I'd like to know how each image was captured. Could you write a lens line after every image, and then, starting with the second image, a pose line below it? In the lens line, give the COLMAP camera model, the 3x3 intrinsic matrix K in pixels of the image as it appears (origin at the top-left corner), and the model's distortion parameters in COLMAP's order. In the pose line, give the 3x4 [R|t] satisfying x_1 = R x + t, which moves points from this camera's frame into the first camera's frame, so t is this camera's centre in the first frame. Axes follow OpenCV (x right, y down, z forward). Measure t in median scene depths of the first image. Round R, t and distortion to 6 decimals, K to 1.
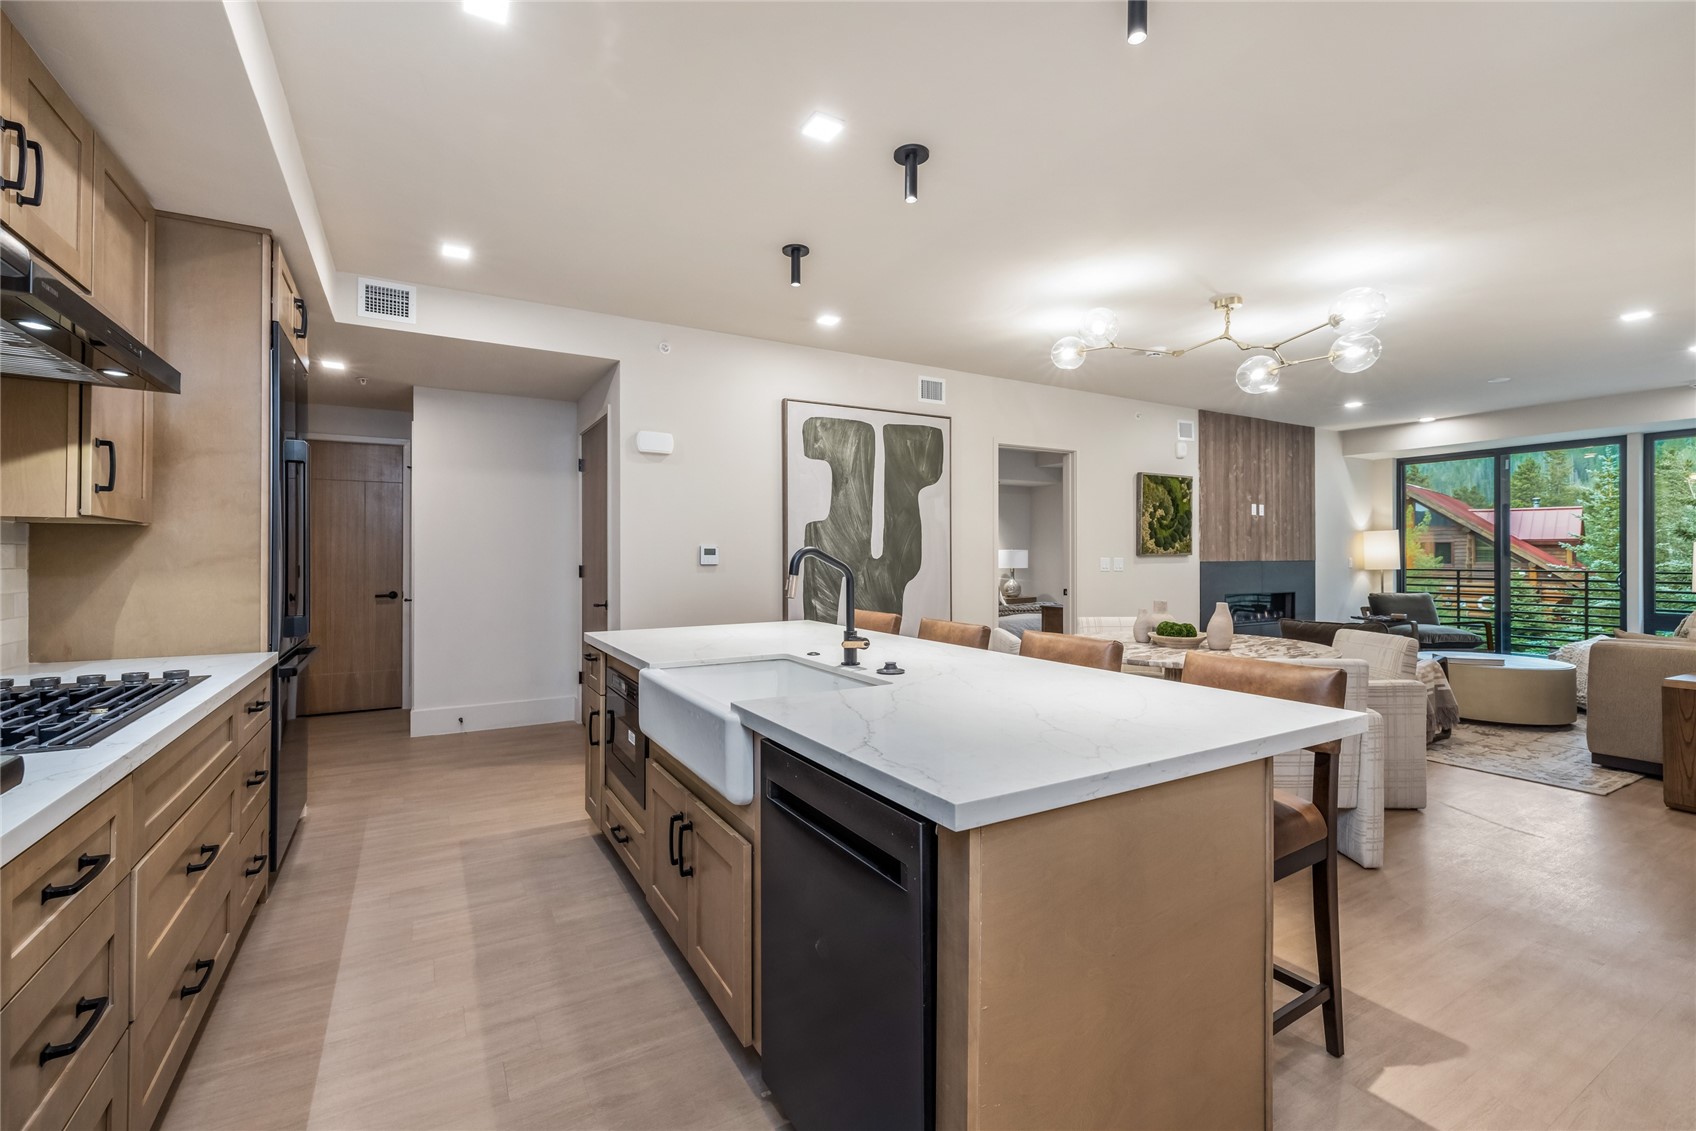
lens RADIAL K [[728.2, 0, 848.4], [0, 728.2, 551.9], [0, 0, 1]] dist [0.016301, 0.000008]
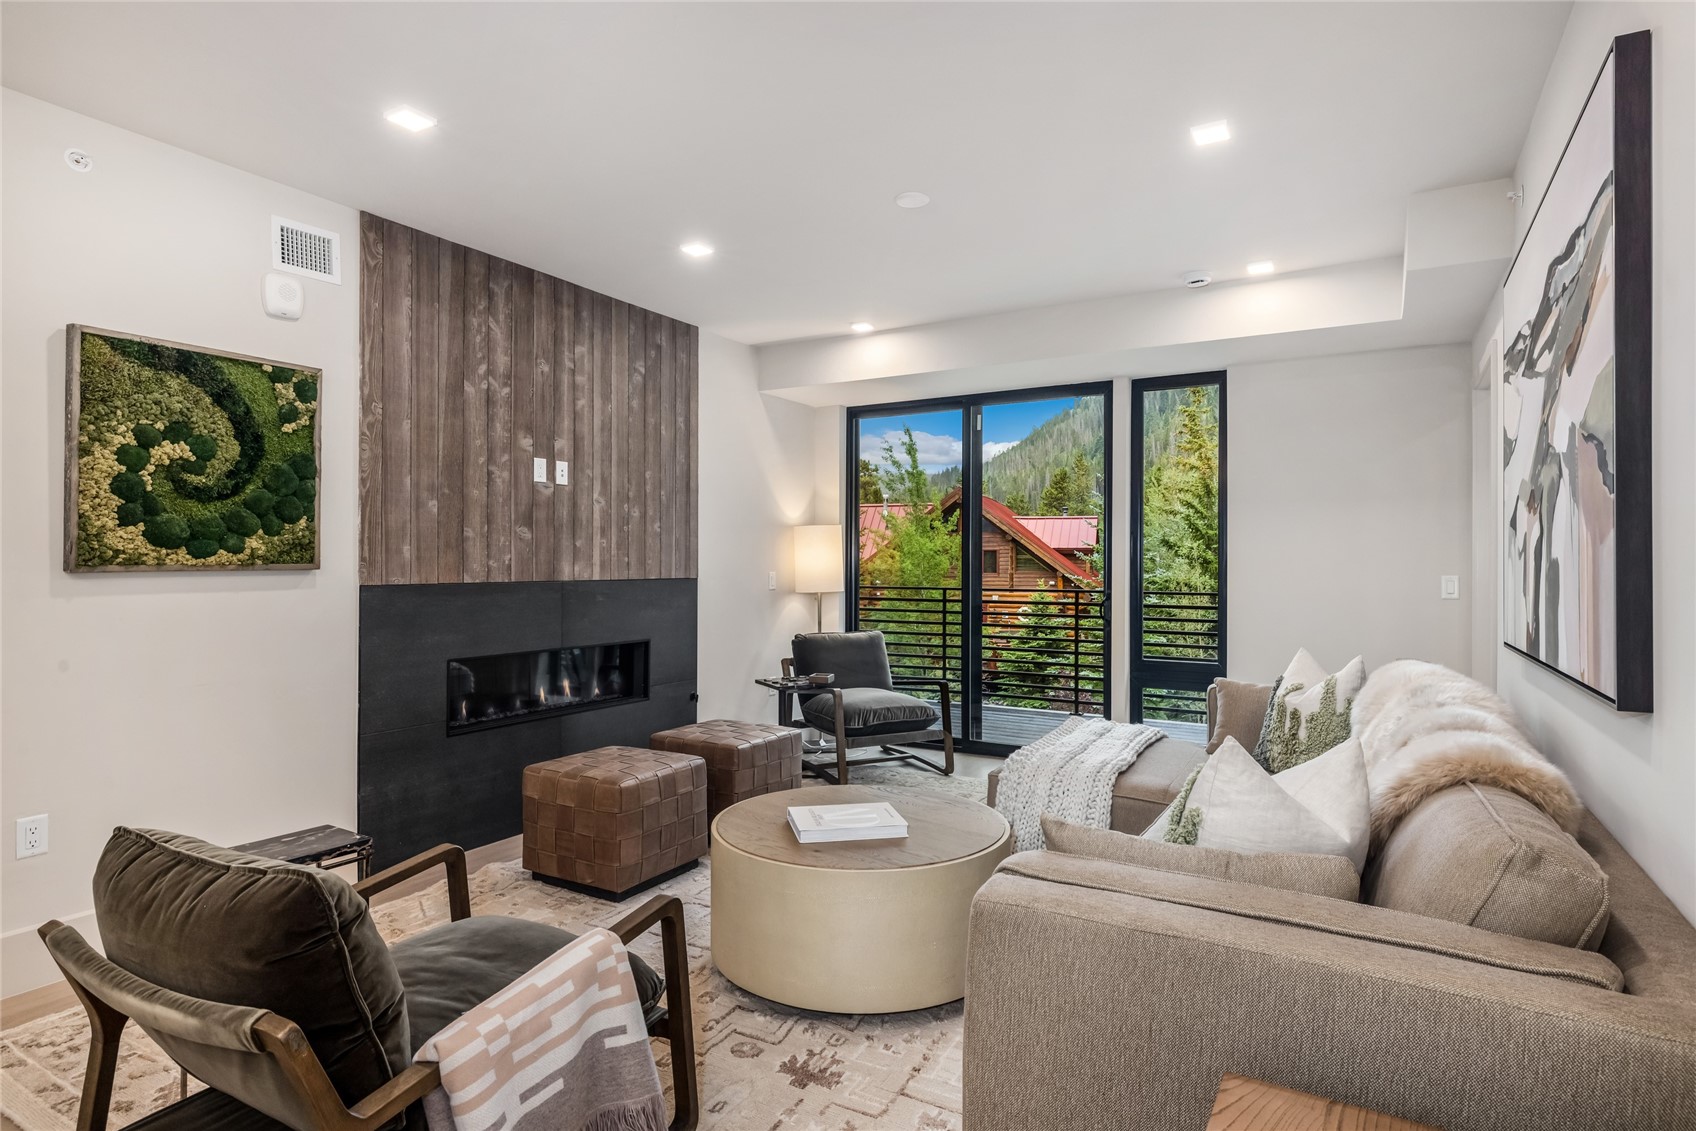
lens RADIAL K [[890.0, 0, 848.0], [0, 890.0, 565.5], [0, 0, 1]] dist [-0.000596, -0.000097]
pose [[0.876640, 0.000672, 0.481147, 0.456218], [-0.004393, 0.999969, 0.006608, -0.002178], [-0.481127, -0.007906, 0.876615, 0.414340]]
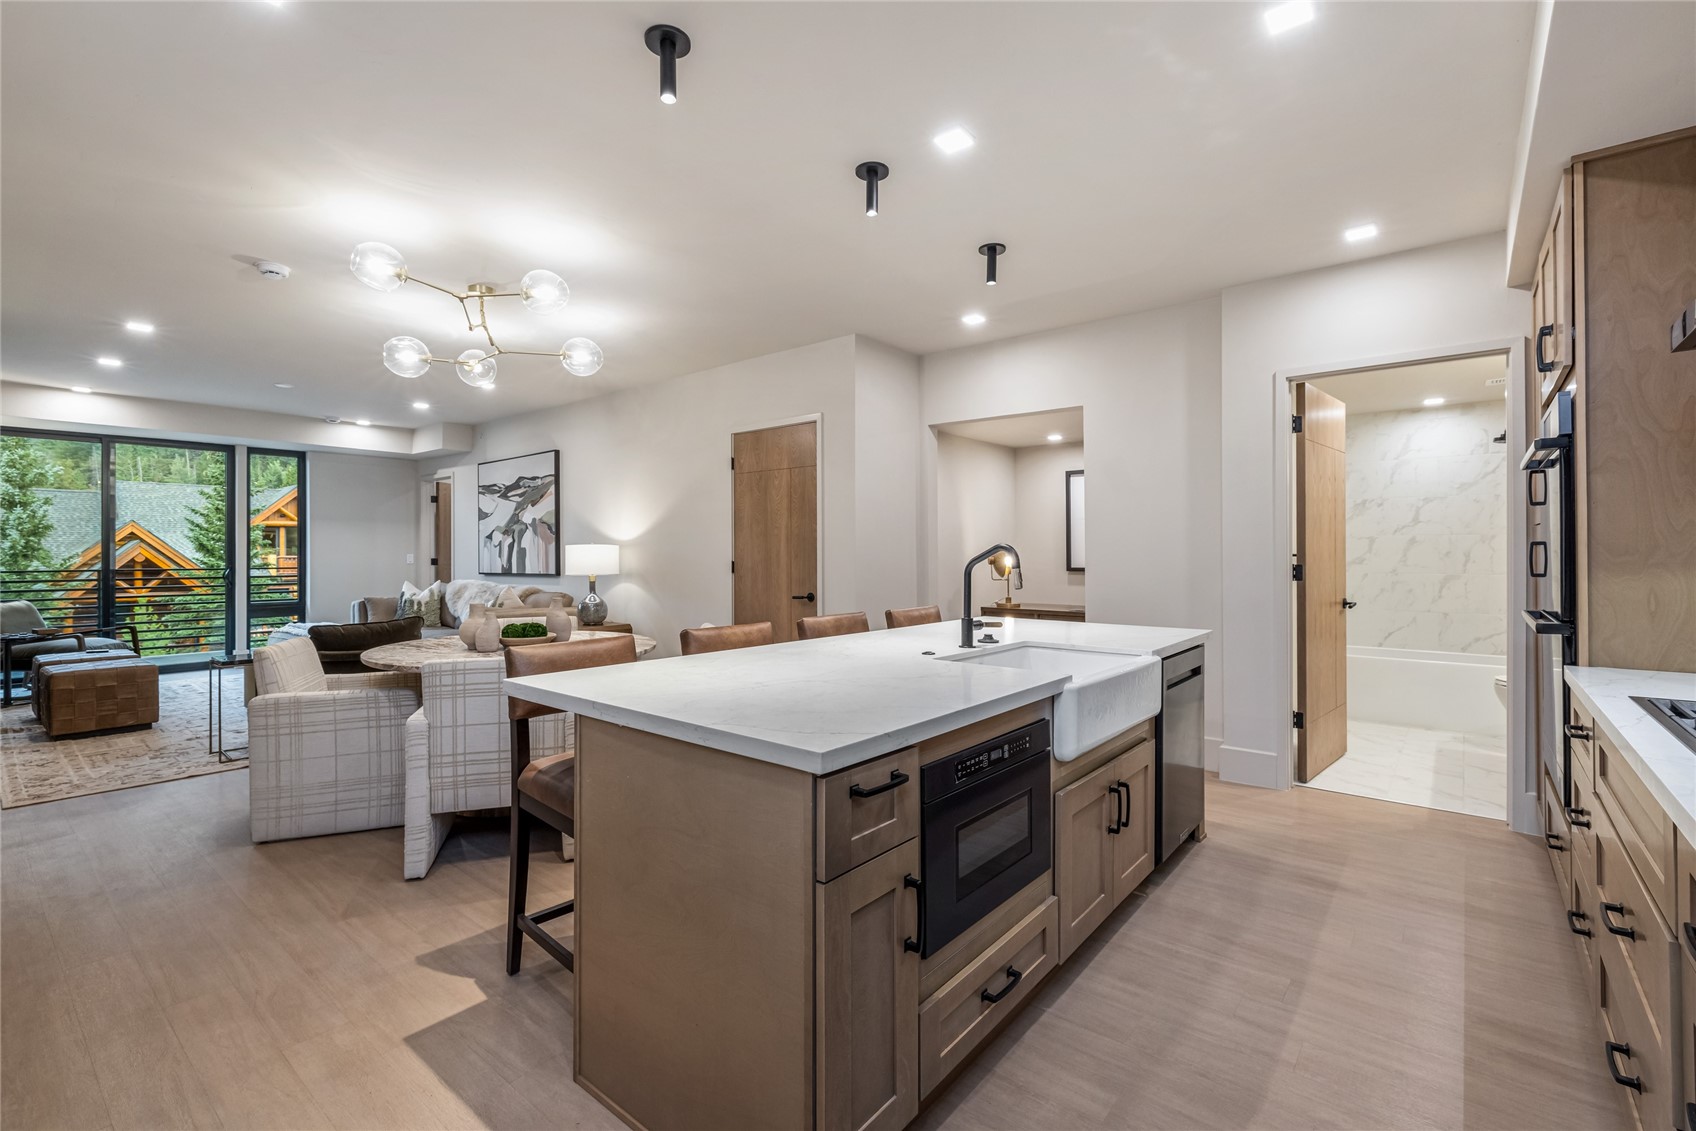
lens RADIAL K [[748.0, 0, 849.3], [0, 748.0, 547.7], [0, 0, 1]] dist [0.000039, -0.000012]
pose [[-0.342611, 0.005449, 0.939461, -0.319615], [-0.002032, 0.999977, -0.006541, 0.002744], [-0.939475, -0.004150, -0.342592, 0.488438]]
